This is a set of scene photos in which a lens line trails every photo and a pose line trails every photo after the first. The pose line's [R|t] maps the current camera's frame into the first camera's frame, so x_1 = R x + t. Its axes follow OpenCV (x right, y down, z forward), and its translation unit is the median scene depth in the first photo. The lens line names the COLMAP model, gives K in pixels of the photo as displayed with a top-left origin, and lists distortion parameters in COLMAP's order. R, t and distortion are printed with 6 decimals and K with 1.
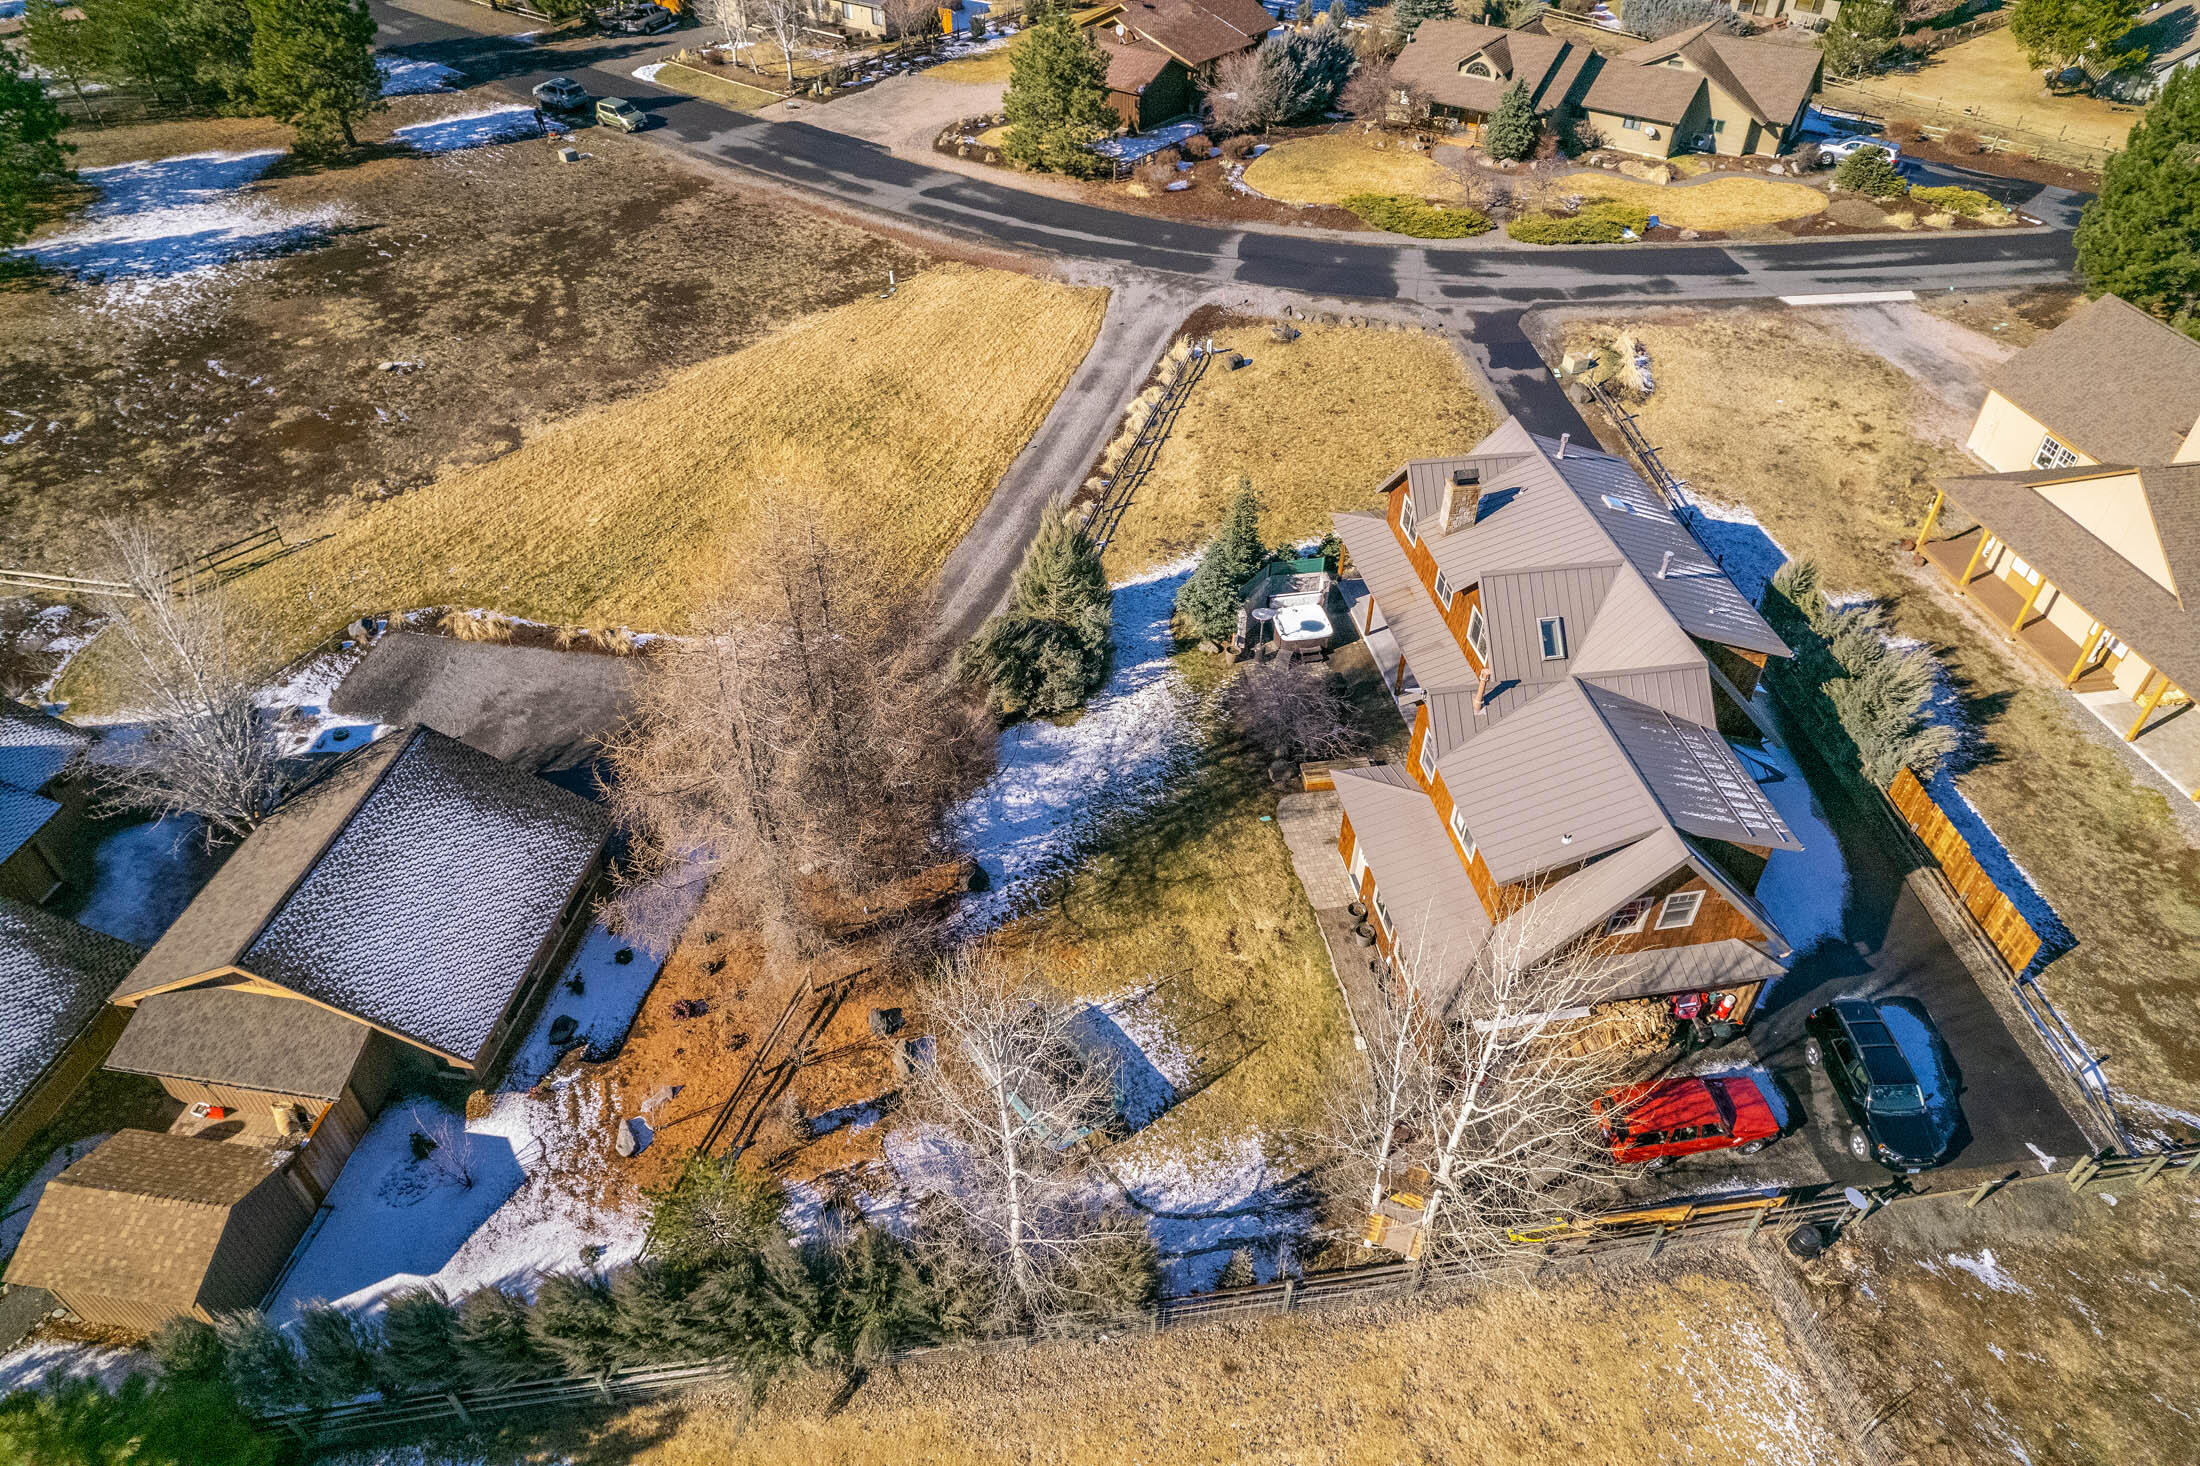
lens RADIAL K [[1409.9, 0, 1100.7], [0, 1409.9, 741.8], [0, 0, 1]] dist [-0.075974, 0.065880]
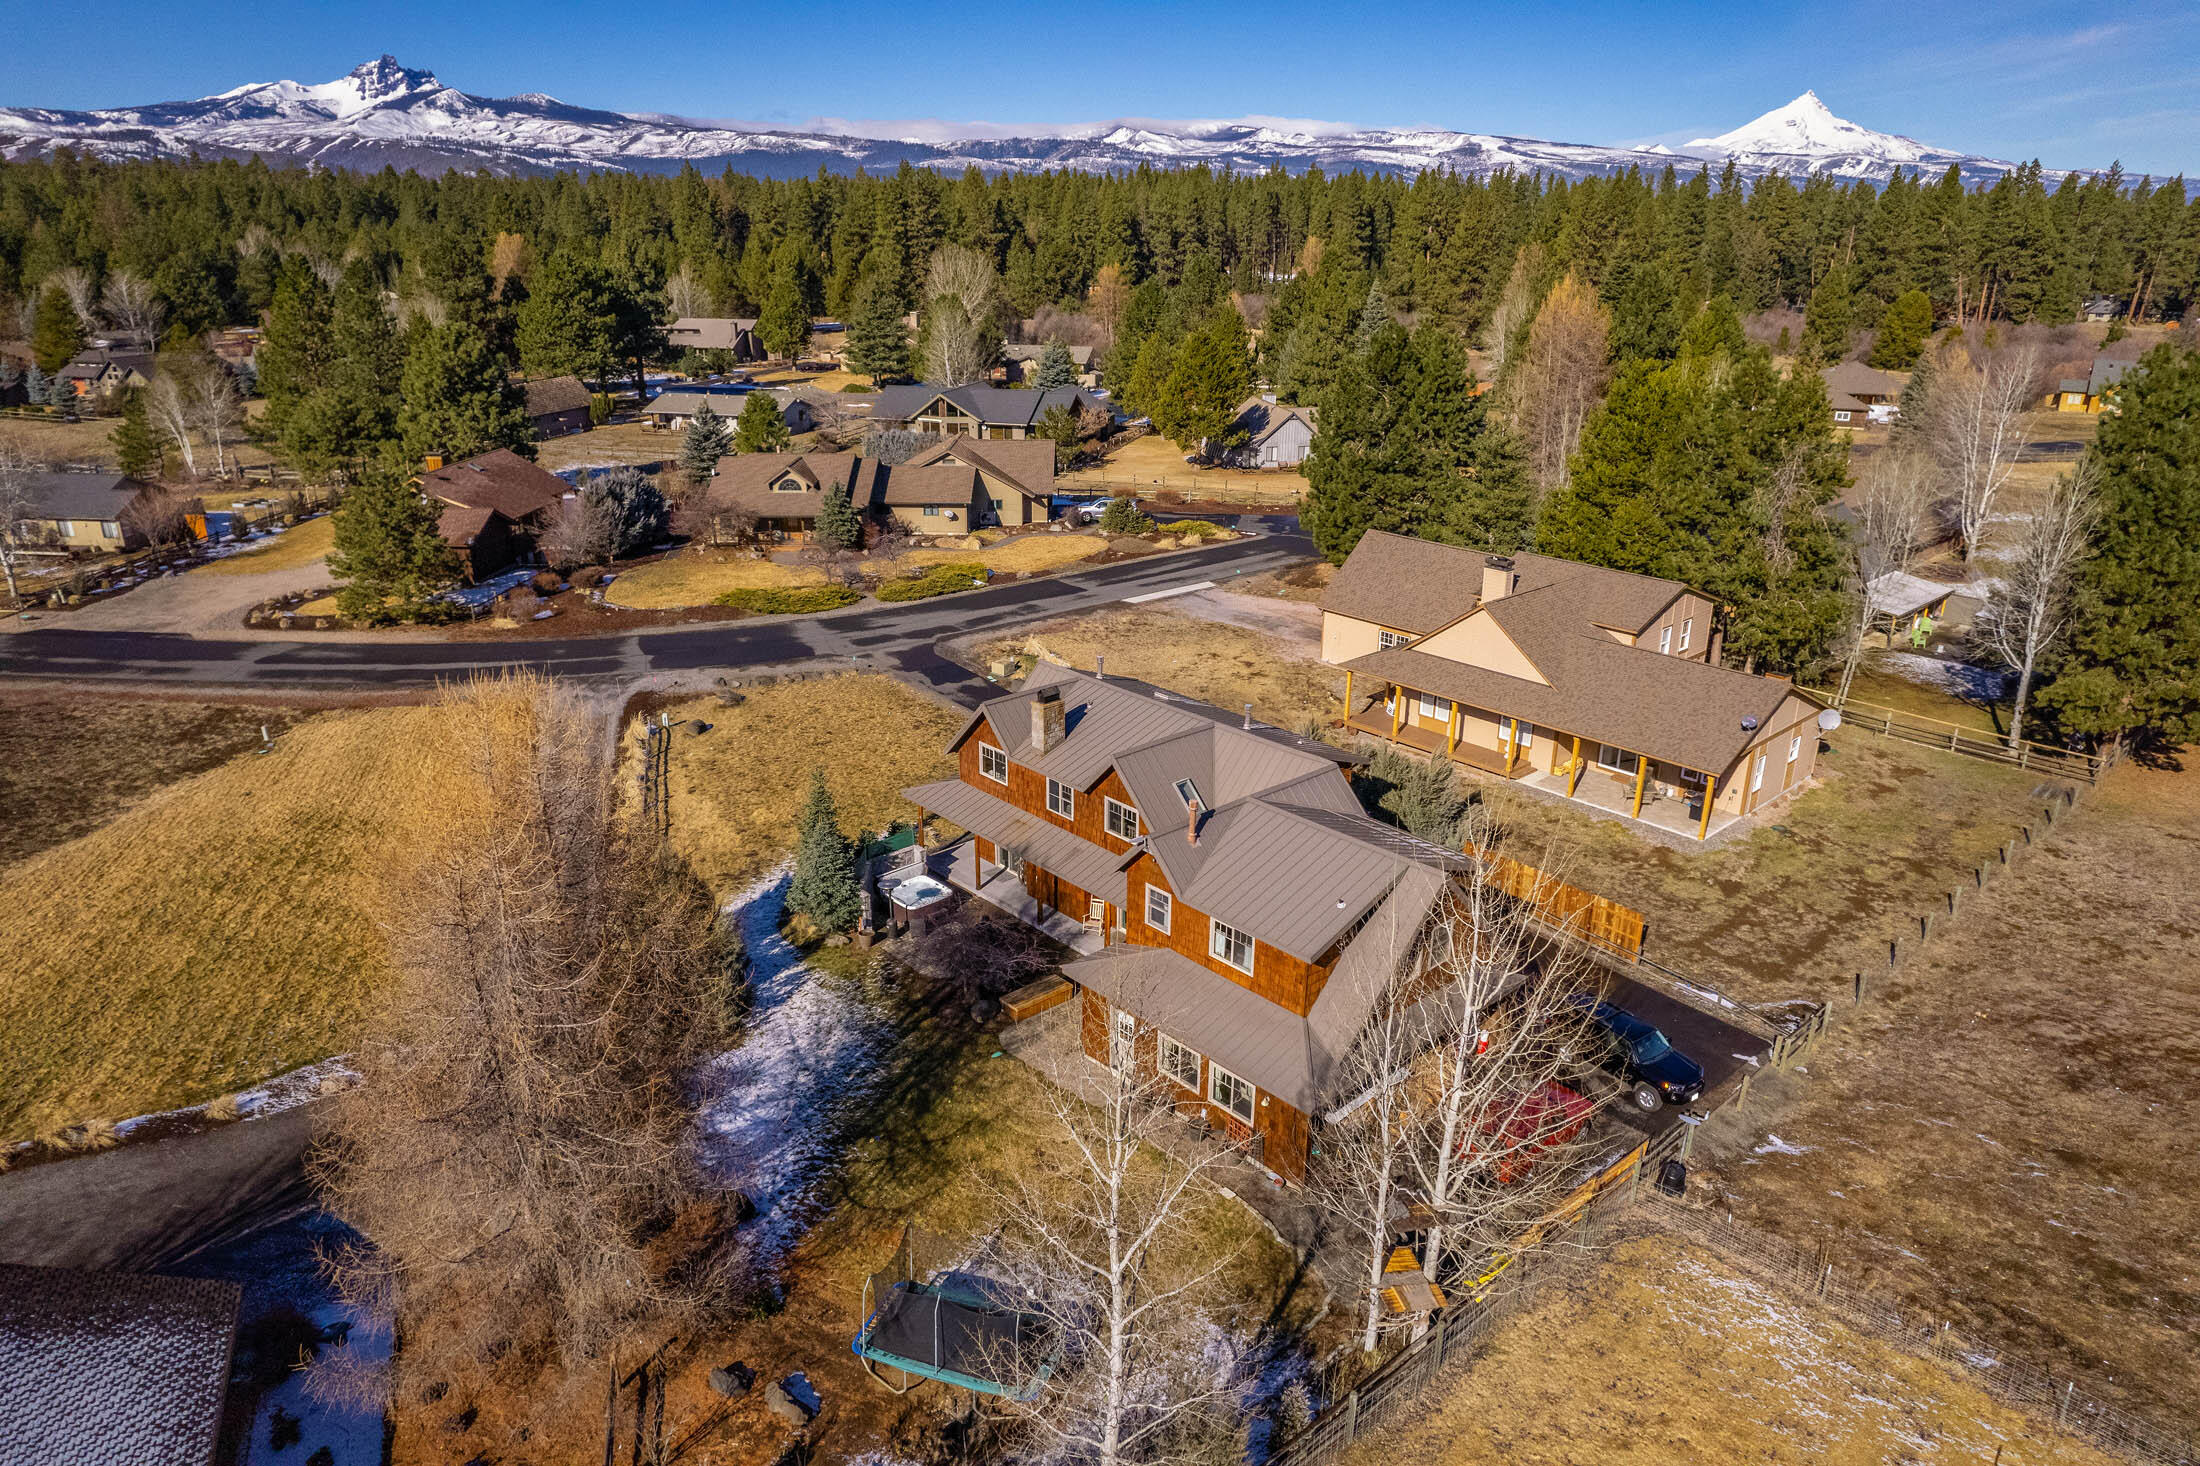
lens RADIAL K [[1409.9, 0, 1100.2], [0, 1409.9, 737.8], [0, 0, 1]] dist [-0.075974, 0.065880]
pose [[0.838407, -0.189973, 0.510866, -0.160220], [0.354347, 0.902161, -0.246055, 0.072175], [-0.414140, 0.387318, 0.823695, 0.072230]]
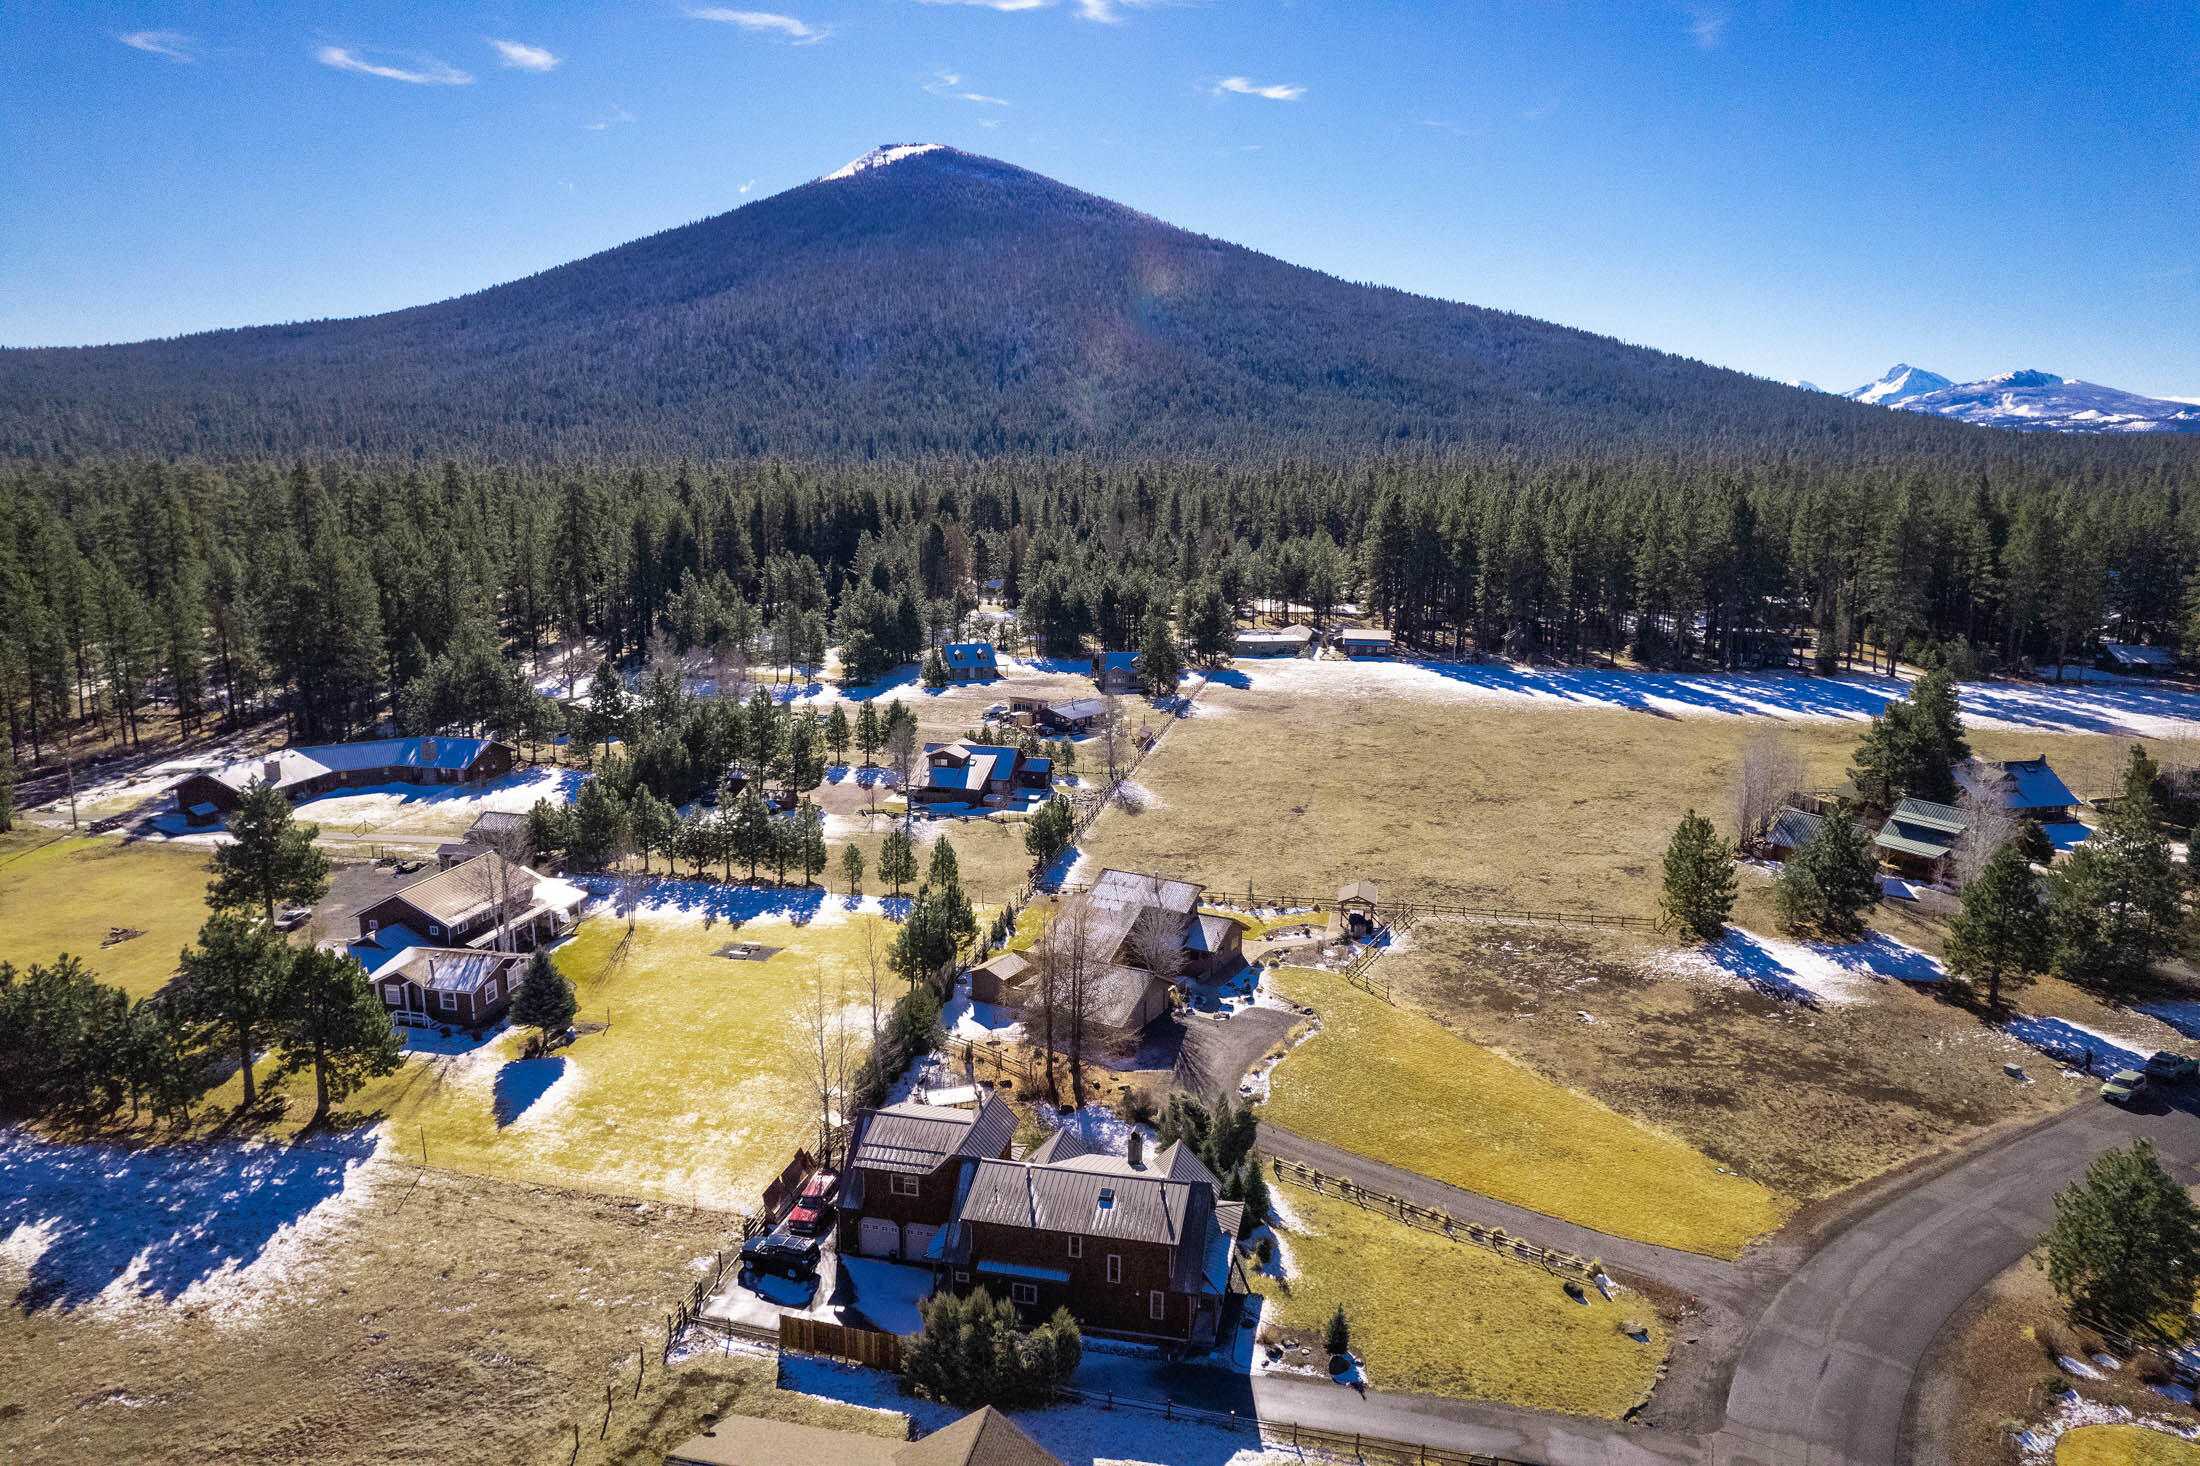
lens RADIAL K [[1409.9, 0, 1098.0], [0, 1409.9, 739.6], [0, 0, 1]] dist [-0.075974, 0.065880]
pose [[-0.357648, 0.175795, -0.917161, 1.113127], [-0.615914, 0.693829, 0.373164, -0.714958], [0.701953, 0.698354, -0.139872, 0.539090]]
